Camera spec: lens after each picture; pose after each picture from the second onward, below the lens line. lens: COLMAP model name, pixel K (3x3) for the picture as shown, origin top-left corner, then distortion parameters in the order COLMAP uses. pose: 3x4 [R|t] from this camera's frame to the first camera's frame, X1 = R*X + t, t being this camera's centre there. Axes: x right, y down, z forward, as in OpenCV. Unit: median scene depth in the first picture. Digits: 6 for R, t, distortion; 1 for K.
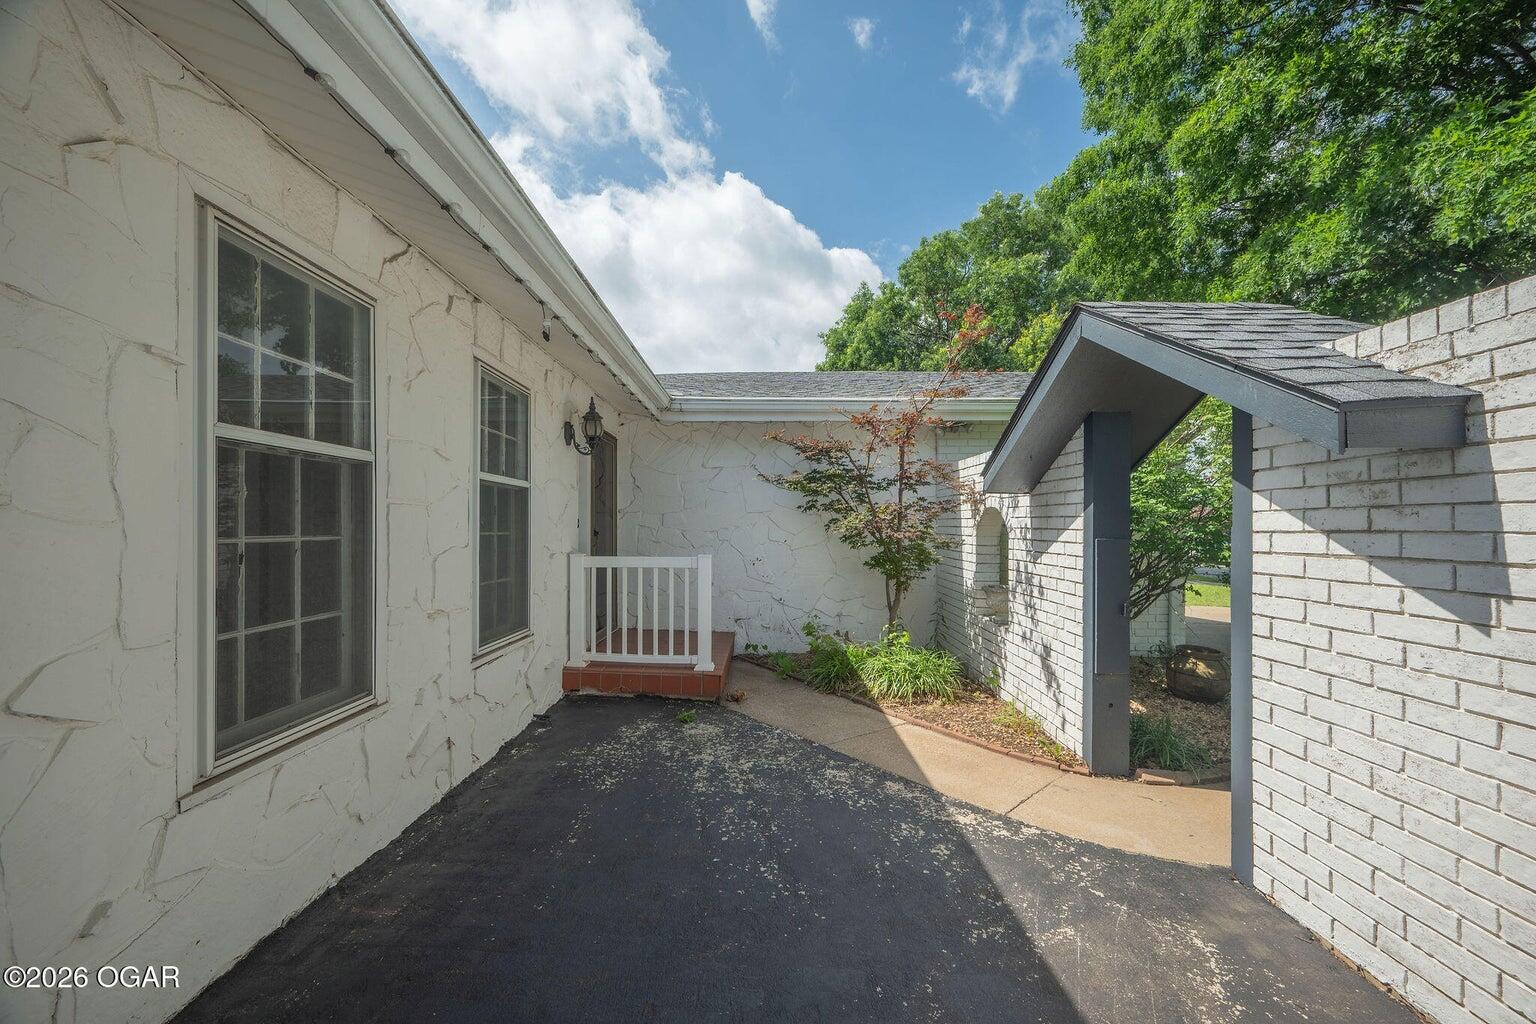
lens RADIAL K [[605.7, 0, 766.5], [0, 605.7, 522.5], [0, 0, 1]] dist [0.000411, 0.000016]
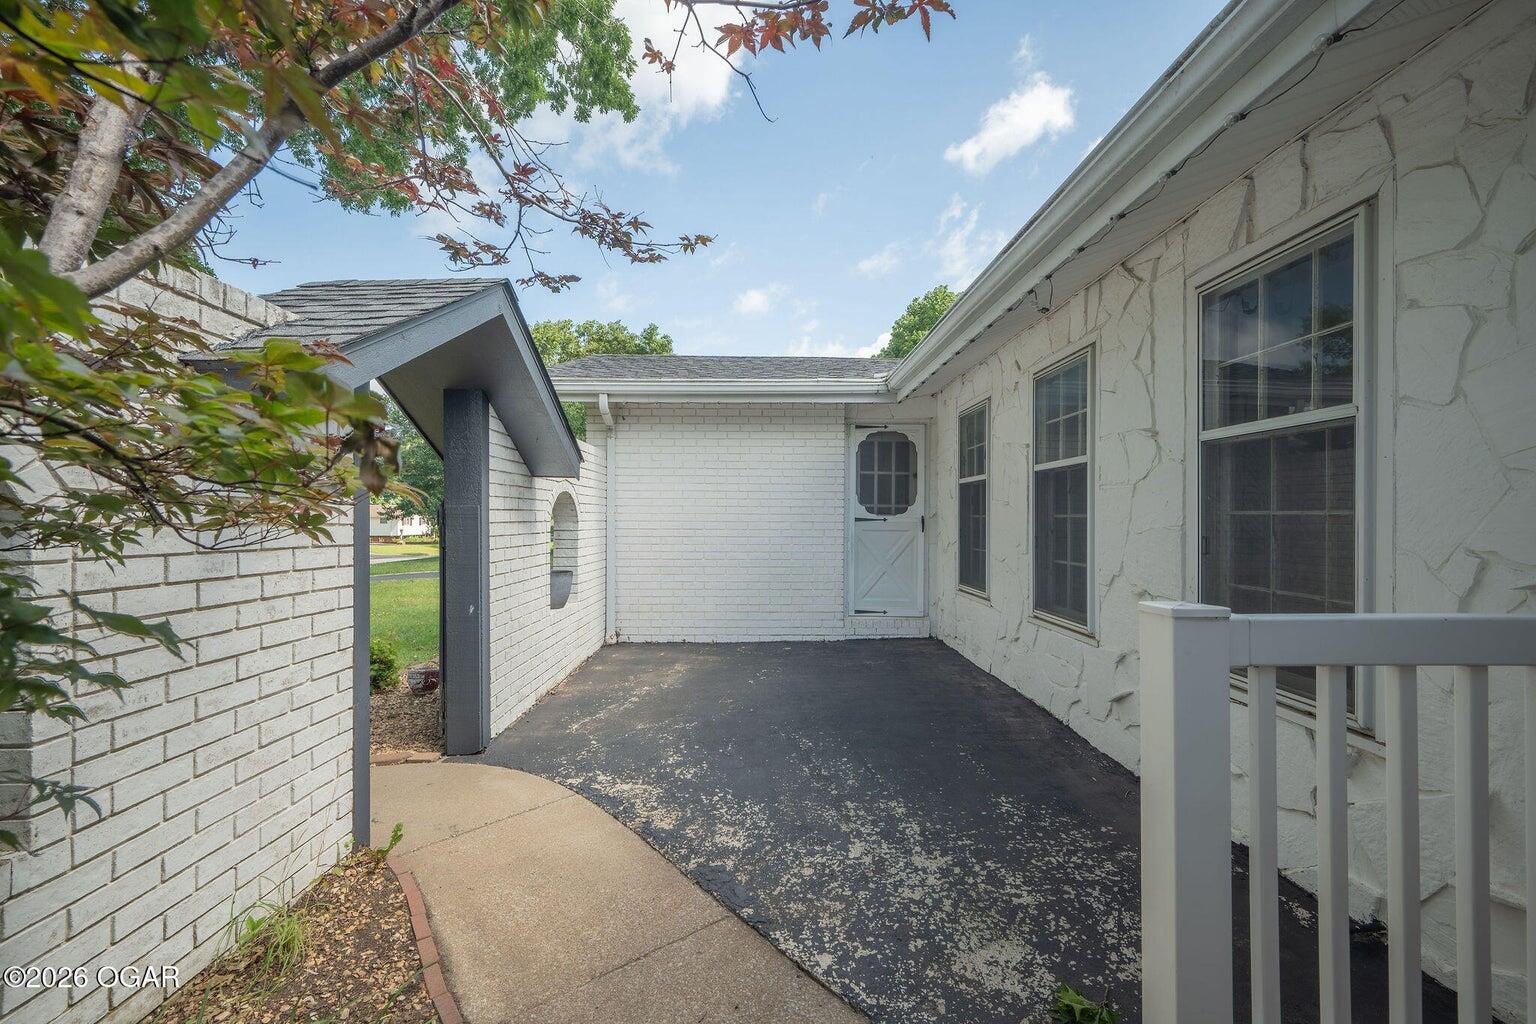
lens RADIAL K [[663.4, 0, 765.9], [0, 663.4, 516.3], [0, 0, 1]] dist [-0.000211, -0.000004]
pose [[-0.999940, -0.001230, -0.010848, 0.084155], [-0.001114, 0.999943, -0.010627, 0.032548], [0.010860, -0.010614, -0.999885, 1.856807]]
